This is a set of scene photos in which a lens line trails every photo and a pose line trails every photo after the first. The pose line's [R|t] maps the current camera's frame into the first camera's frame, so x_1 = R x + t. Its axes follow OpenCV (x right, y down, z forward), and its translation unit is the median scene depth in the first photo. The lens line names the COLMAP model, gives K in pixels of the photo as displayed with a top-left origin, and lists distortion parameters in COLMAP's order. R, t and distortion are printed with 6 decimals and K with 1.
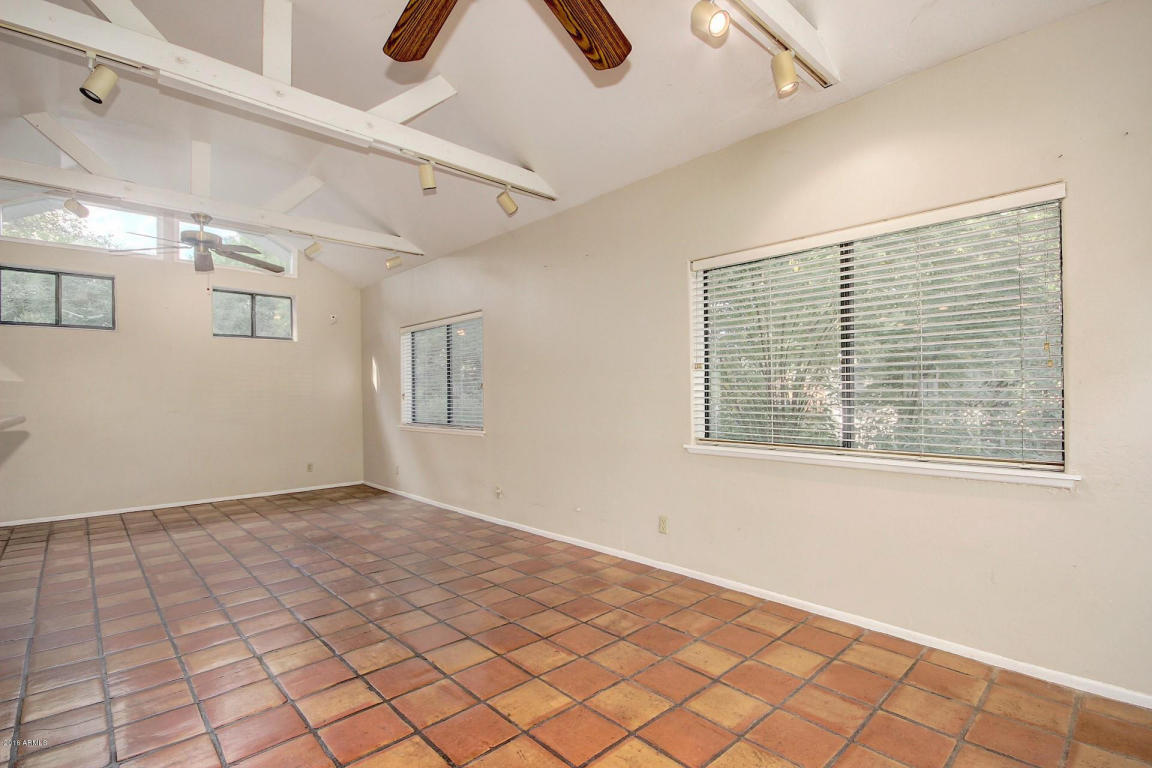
lens RADIAL K [[529.9, 0, 570.9], [0, 529.9, 388.9], [0, 0, 1]] dist [-0.007830, -0.003674]
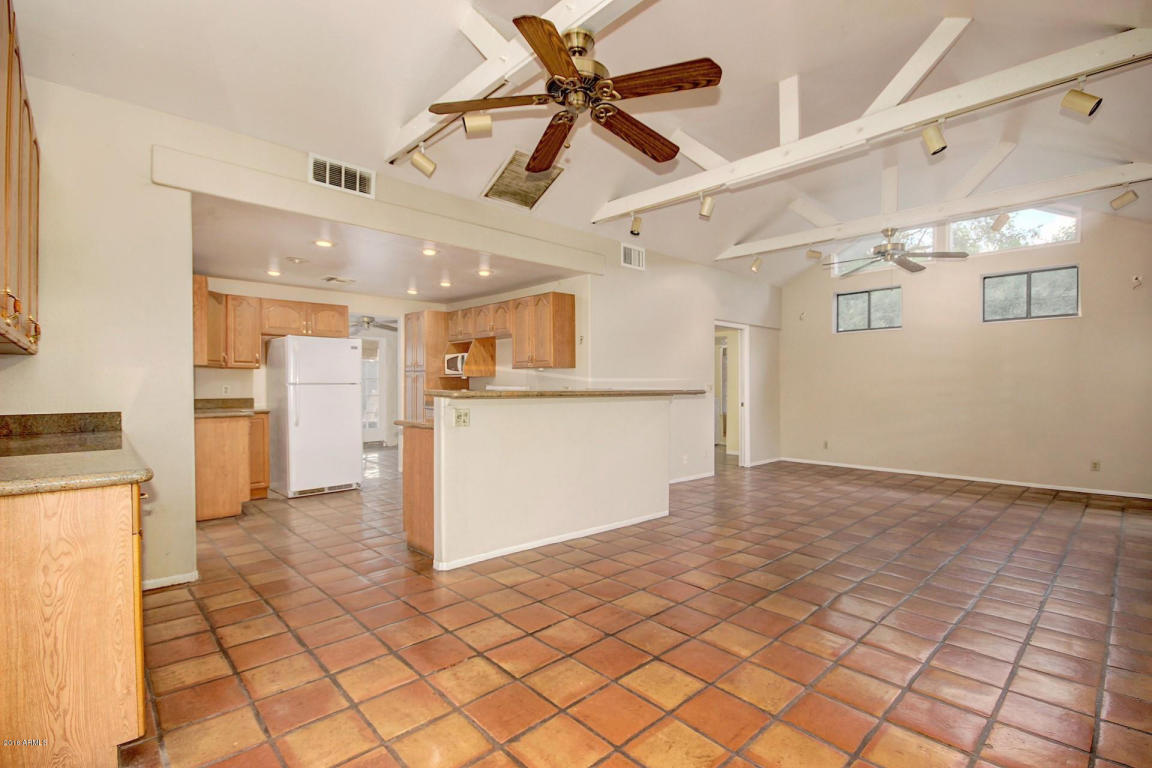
lens RADIAL K [[529.9, 0, 591.6], [0, 529.9, 388.2], [0, 0, 1]] dist [-0.007830, -0.003674]
pose [[0.016087, 0.015172, -0.999755, 0.688241], [0.012116, 0.999808, 0.015368, 0.006650], [0.999797, -0.012361, 0.015900, 0.421311]]
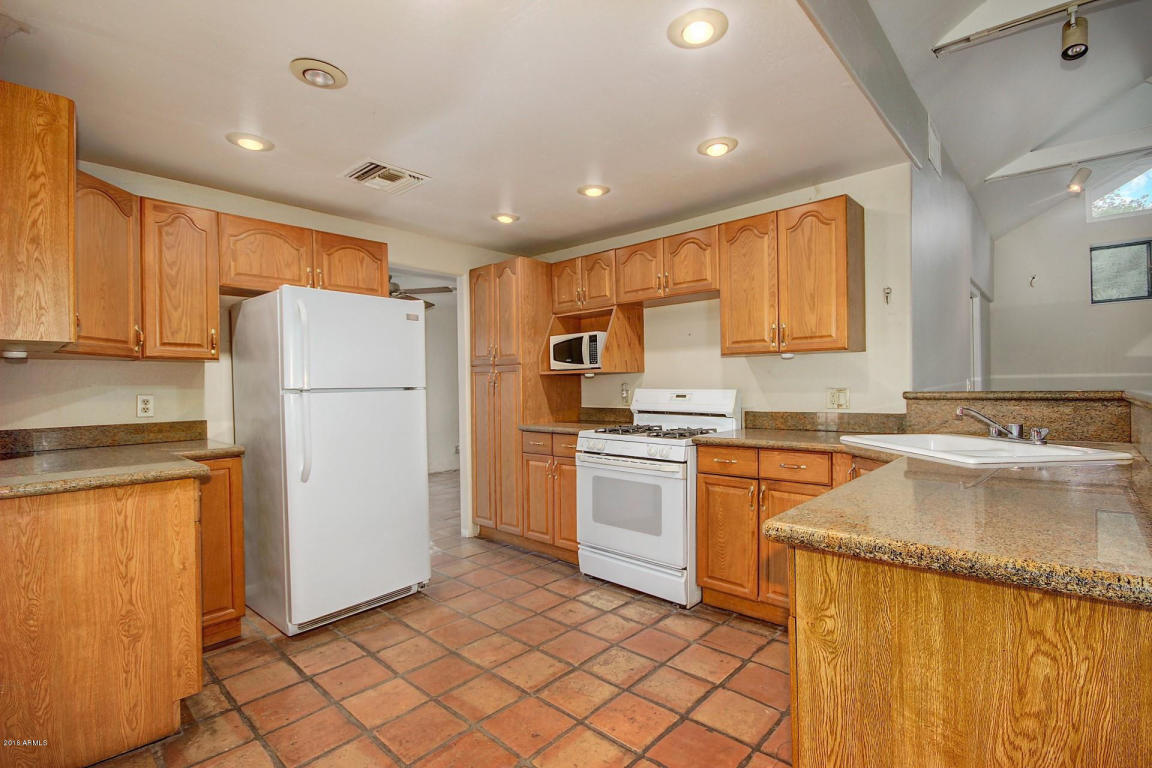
lens RADIAL K [[529.9, 0, 591.0], [0, 529.9, 388.2], [0, 0, 1]] dist [-0.007830, -0.003674]
pose [[0.081540, 0.013701, -0.996576, -0.204563], [0.027032, 0.999507, 0.015953, 0.002348], [0.996303, -0.028240, 0.081129, -0.134349]]
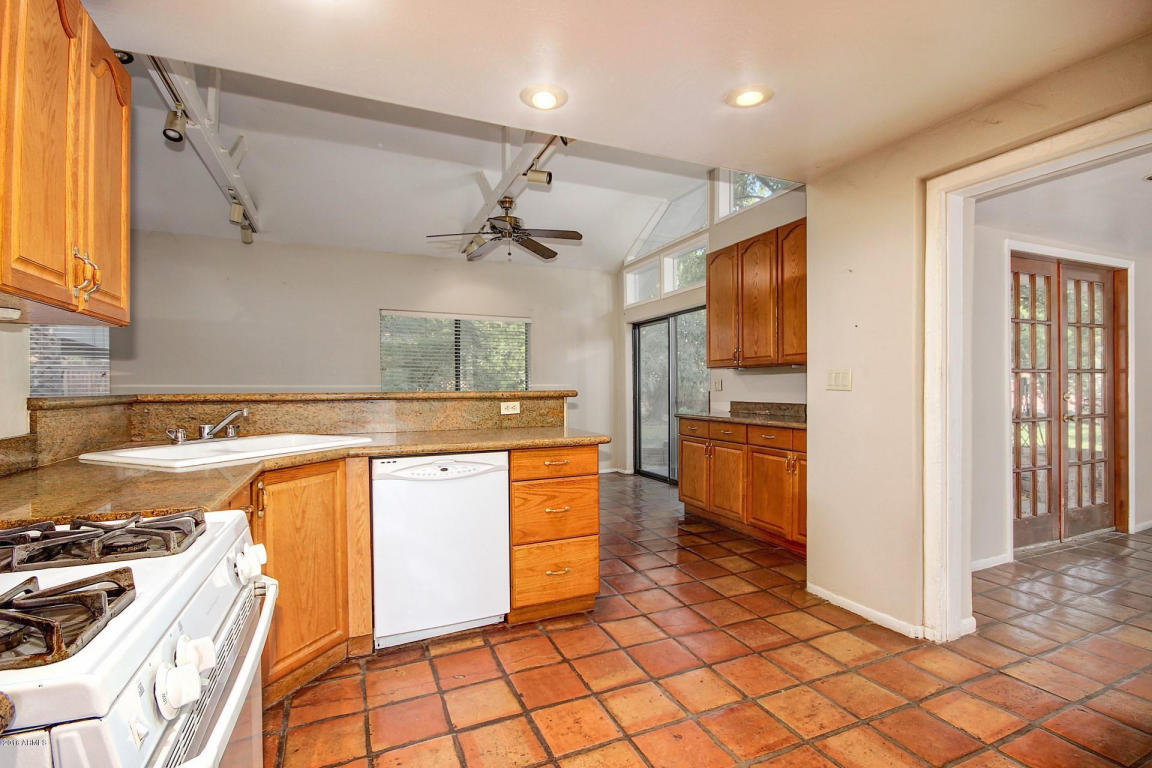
lens RADIAL K [[529.9, 0, 576.0], [0, 529.9, 391.1], [0, 0, 1]] dist [-0.007830, -0.003674]
pose [[0.345906, 0.000630, 0.938269, -1.313476], [-0.009358, 0.999952, 0.002778, 0.021174], [-0.938222, -0.009741, 0.345896, -0.244549]]
